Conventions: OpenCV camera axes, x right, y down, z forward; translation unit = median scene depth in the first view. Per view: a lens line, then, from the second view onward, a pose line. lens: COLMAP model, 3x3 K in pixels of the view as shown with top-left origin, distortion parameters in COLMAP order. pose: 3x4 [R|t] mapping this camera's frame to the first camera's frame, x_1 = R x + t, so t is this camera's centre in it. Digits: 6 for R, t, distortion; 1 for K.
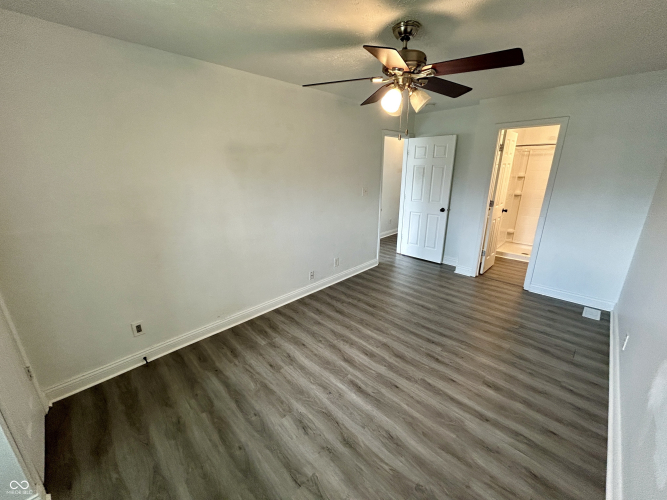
lens RADIAL K [[269.7, 0, 333.1], [0, 269.7, 248.3], [0, 0, 1]] dist [-0.002940, 0.004096]
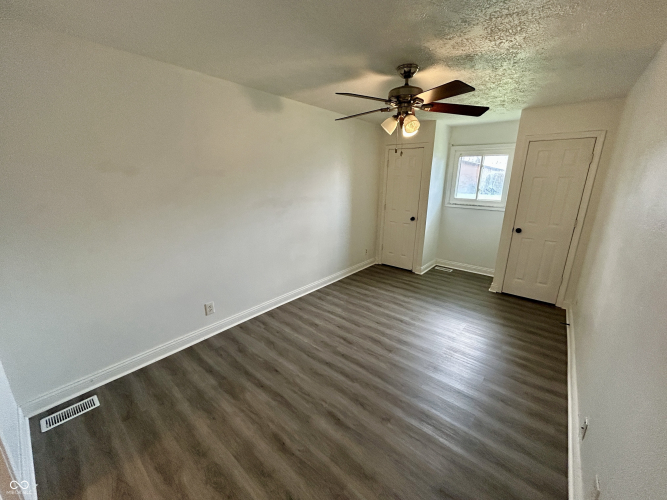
lens RADIAL K [[263.5, 0, 332.0], [0, 263.5, 248.8], [0, 0, 1]] dist [0.000203, 0.000099]
pose [[-0.996363, 0.016616, -0.083572, 0.503237], [-0.030067, 0.849151, 0.527294, -0.503394], [0.079727, 0.527889, -0.845563, 1.668120]]
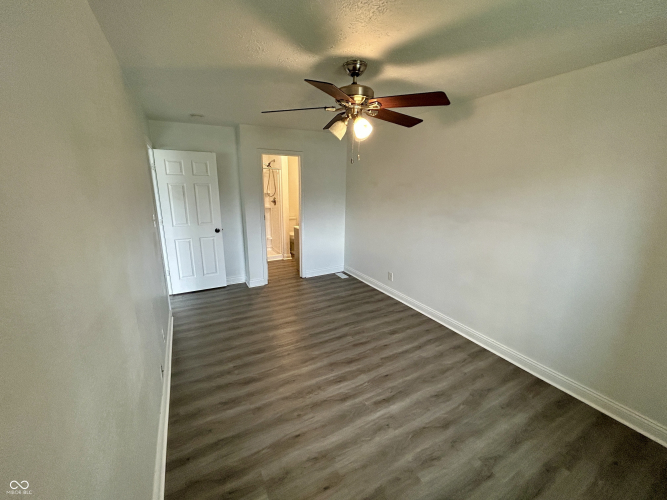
lens RADIAL K [[269.7, 0, 333.1], [0, 269.7, 248.3], [0, 0, 1]] dist [-0.002940, 0.004096]
pose [[0.281529, -0.218090, 0.934440, -0.653812], [0.269994, 0.952488, 0.140959, -0.189931], [-0.920785, 0.212609, 0.327036, 0.597911]]
